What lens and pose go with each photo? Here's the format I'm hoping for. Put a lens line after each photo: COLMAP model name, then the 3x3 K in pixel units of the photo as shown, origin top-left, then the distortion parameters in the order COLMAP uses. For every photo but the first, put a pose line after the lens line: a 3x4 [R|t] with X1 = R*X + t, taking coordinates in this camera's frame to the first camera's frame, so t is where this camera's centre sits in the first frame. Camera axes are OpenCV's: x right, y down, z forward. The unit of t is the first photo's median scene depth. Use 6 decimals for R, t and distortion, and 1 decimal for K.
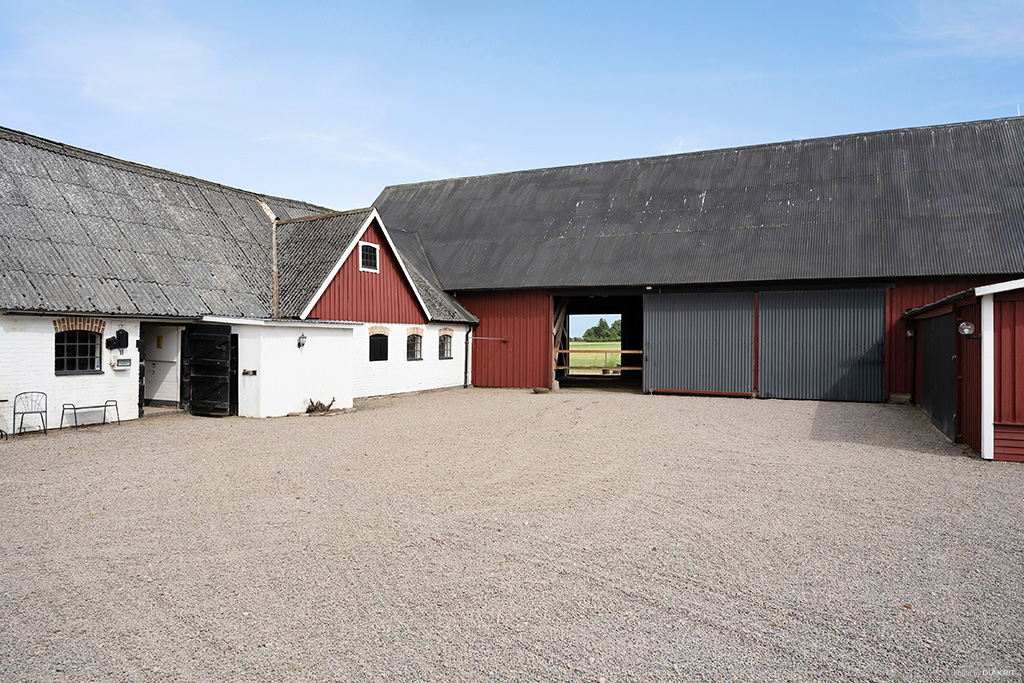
lens RADIAL K [[694.9, 0, 512.0], [0, 694.9, 341.5], [0, 0, 1]] dist [0.005675, 0.000246]
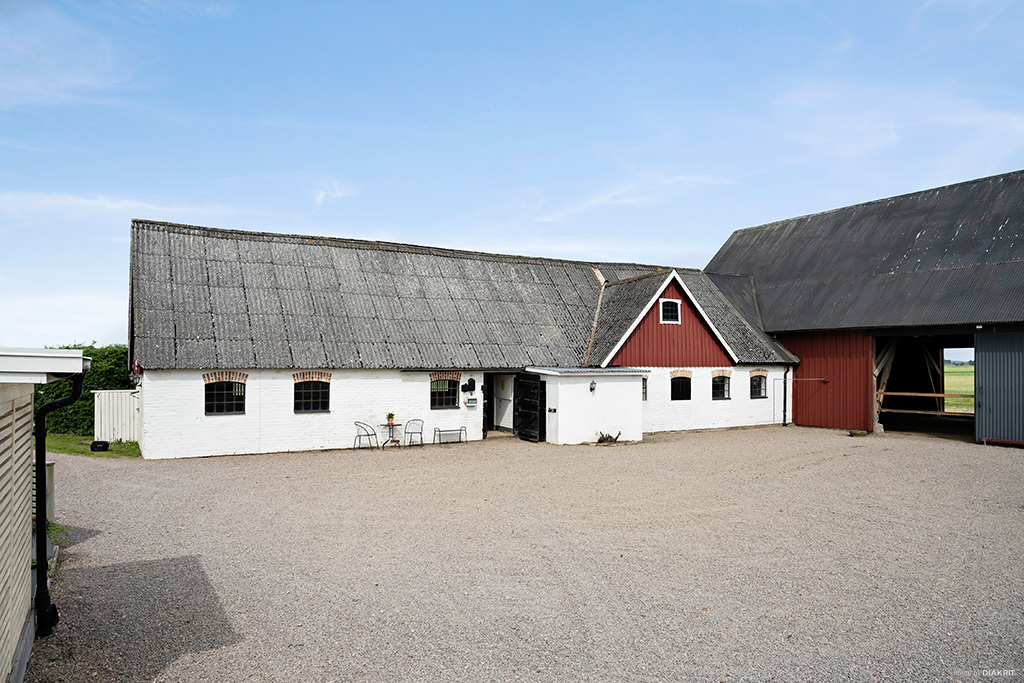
lens RADIAL K [[694.9, 0, 512.0], [0, 694.9, 341.5], [0, 0, 1]] dist [0.005675, 0.000246]
pose [[0.819339, -0.019888, -0.572964, 0.242759], [0.001729, 0.999479, -0.032219, -0.032880], [0.573307, 0.025408, 0.818947, -0.107378]]
